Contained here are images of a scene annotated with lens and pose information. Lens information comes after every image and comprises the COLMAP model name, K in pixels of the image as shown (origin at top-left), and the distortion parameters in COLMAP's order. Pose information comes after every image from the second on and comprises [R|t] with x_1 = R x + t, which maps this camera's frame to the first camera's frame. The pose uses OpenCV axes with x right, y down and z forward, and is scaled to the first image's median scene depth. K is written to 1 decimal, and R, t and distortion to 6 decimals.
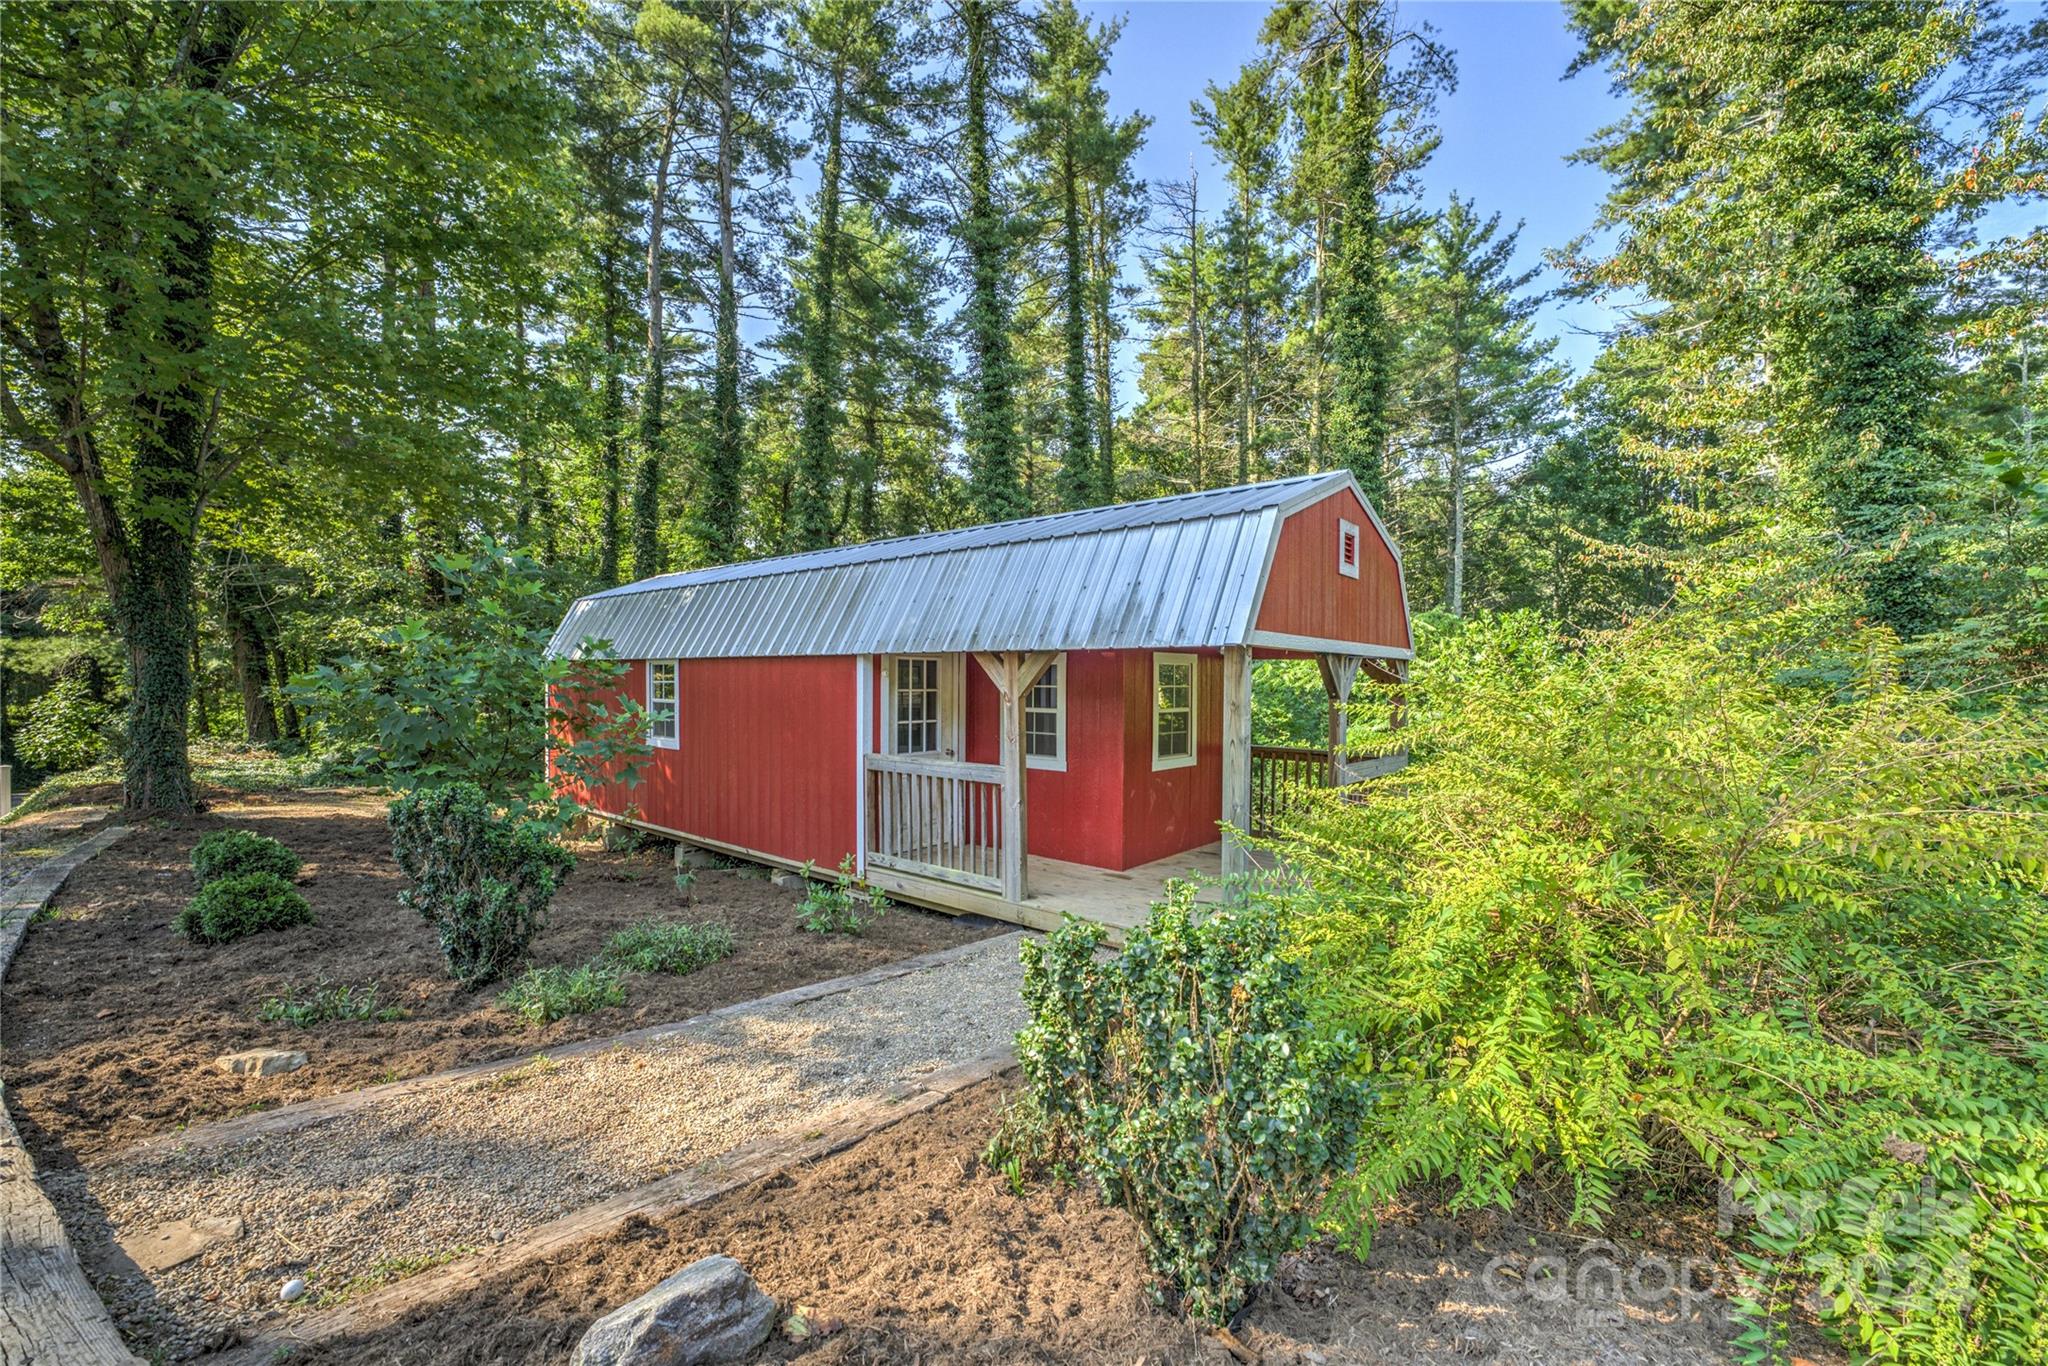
lens RADIAL K [[871.1, 0, 1016.1], [0, 871.1, 683.2], [0, 0, 1]] dist [-0.030805, 0.001721]
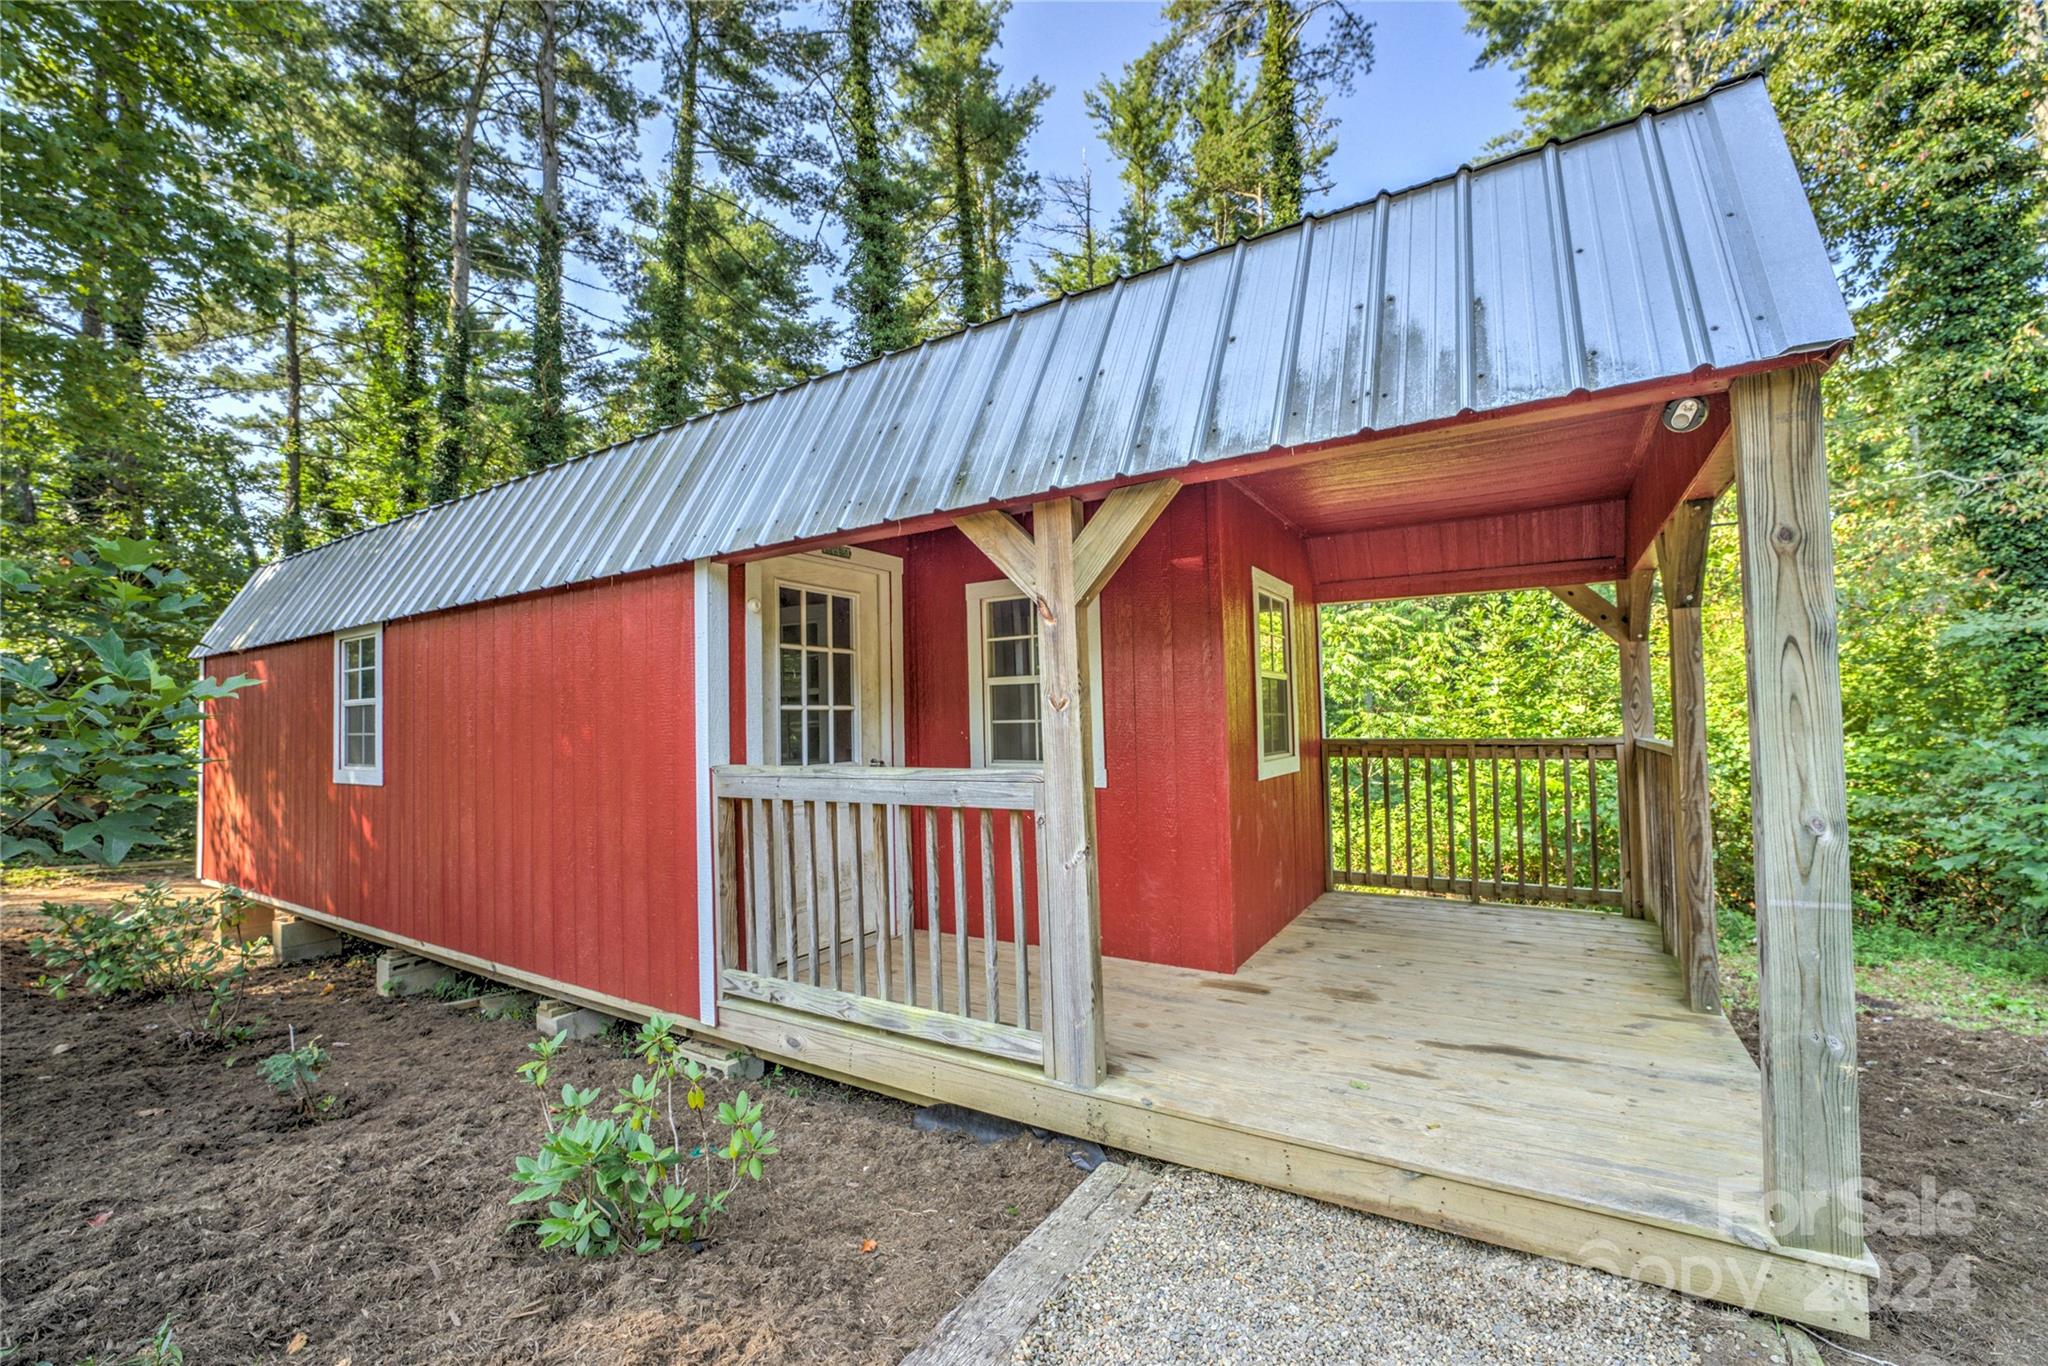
lens RADIAL K [[871.1, 0, 1031.3], [0, 871.1, 680.5], [0, 0, 1]] dist [-0.030805, 0.001721]
pose [[0.987284, -0.021611, 0.157489, -0.018835], [0.029806, 0.998311, -0.049860, 0.016194], [-0.156146, 0.053920, 0.986261, 0.126009]]
